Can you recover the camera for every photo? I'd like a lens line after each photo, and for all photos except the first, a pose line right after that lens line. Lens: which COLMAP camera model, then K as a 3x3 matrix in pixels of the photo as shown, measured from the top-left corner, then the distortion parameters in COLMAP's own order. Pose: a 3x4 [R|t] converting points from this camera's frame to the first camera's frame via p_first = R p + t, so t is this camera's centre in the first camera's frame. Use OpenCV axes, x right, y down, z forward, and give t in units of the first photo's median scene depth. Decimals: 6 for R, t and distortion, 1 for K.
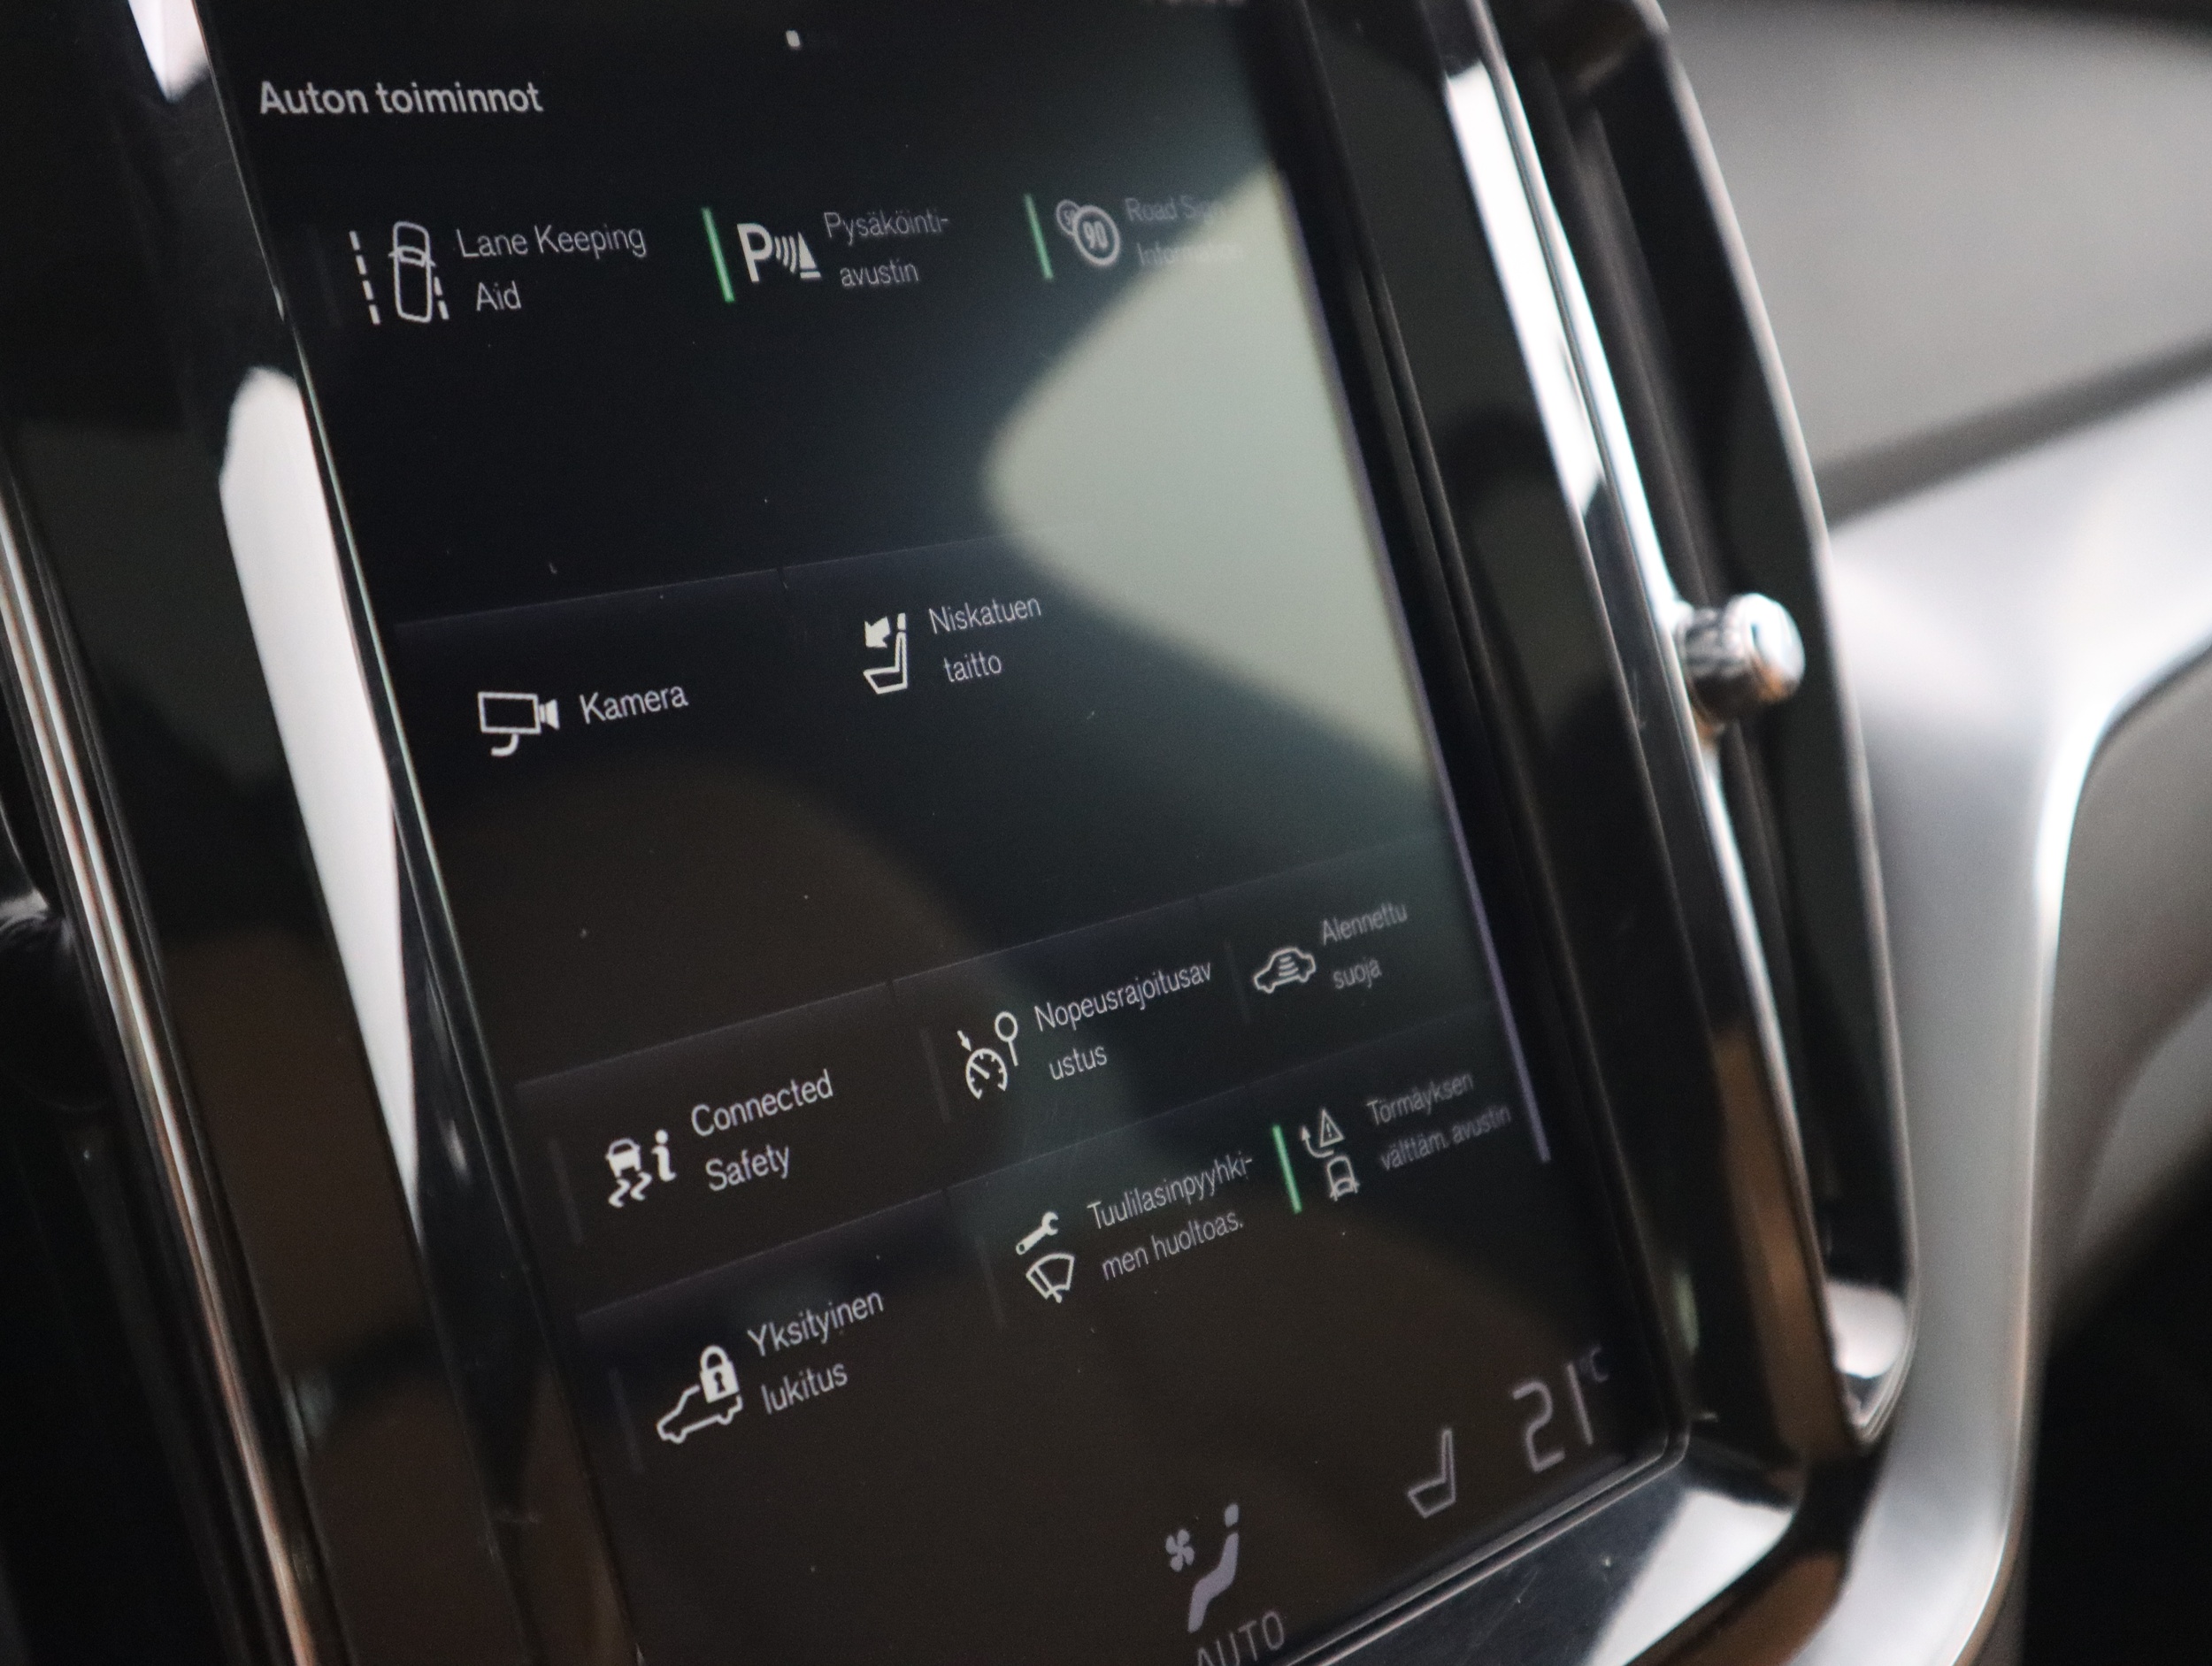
lens RADIAL K [[1687.7, 0, 1072.2], [0, 1687.7, 827.5], [0, 0, 1]] dist [-0.001872, -0.000910]
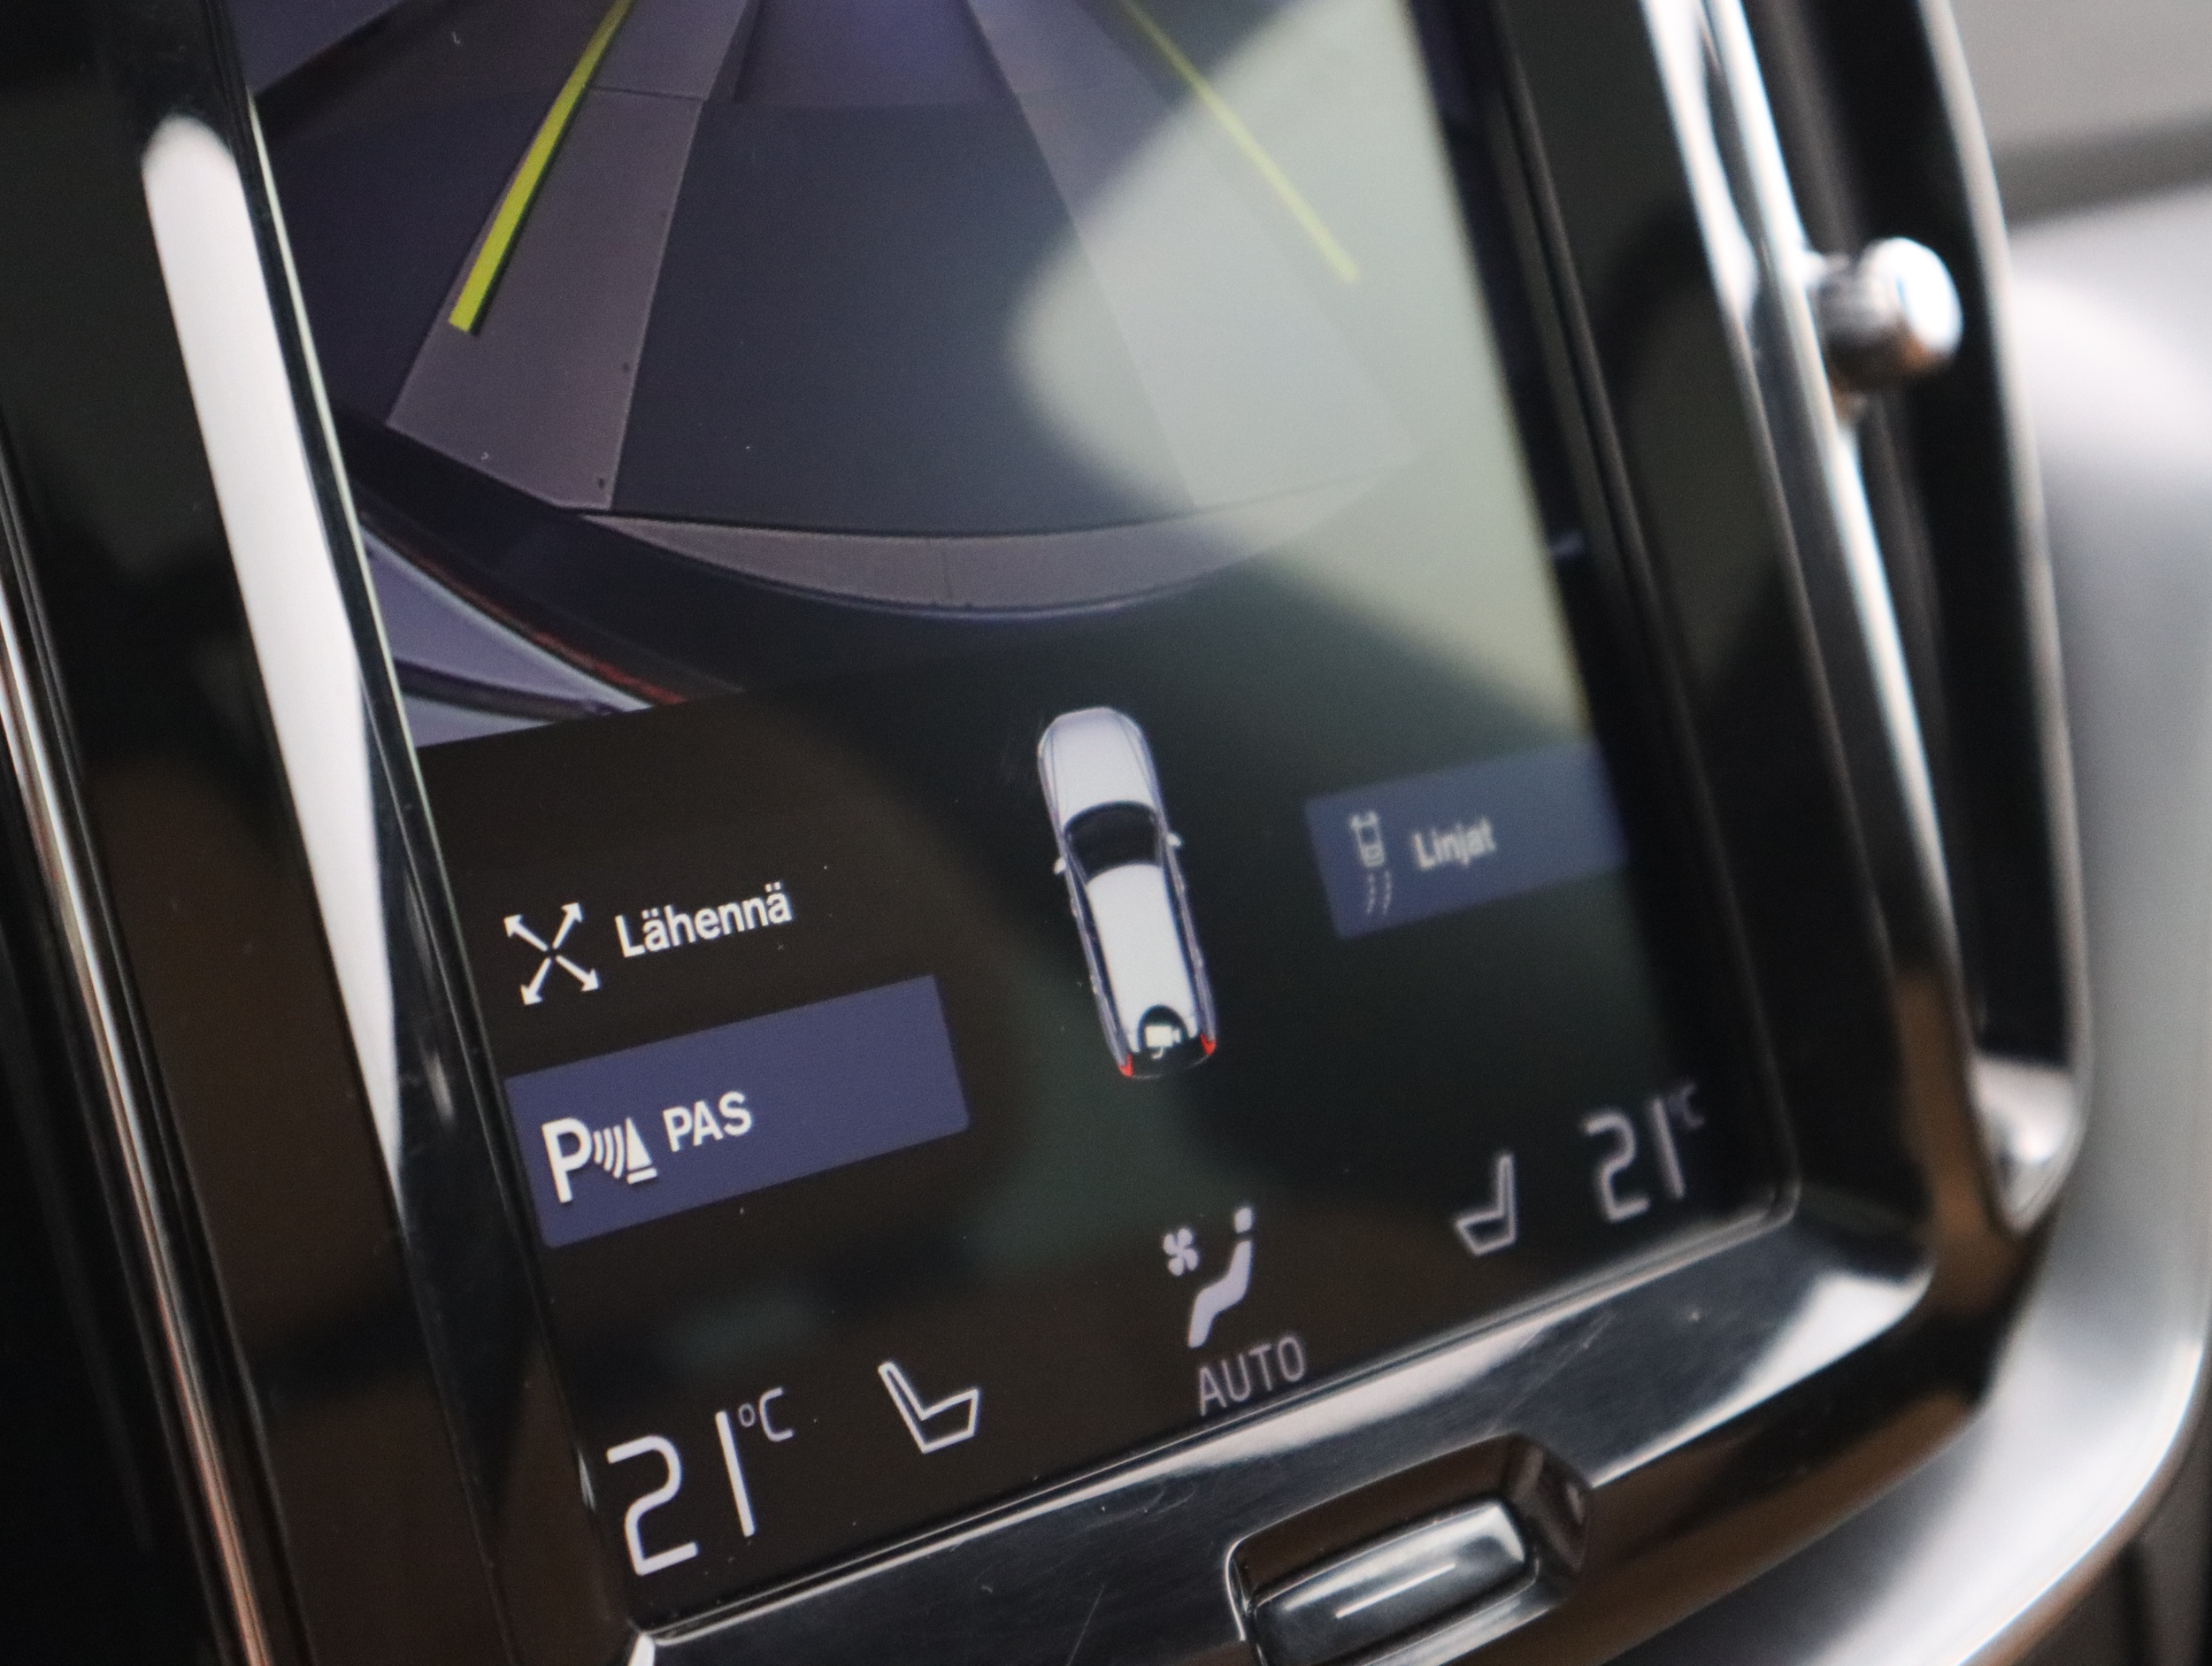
lens RADIAL K [[1952.7, 0, 1106.0], [0, 1952.7, 833.0], [0, 0, 1]] dist [0.004427, 0.003440]
pose [[0.999259, 0.013836, -0.035924, 0.052820], [-0.013751, 0.999902, 0.002605, 0.191857], [0.035957, -0.002109, 0.999351, 0.003977]]
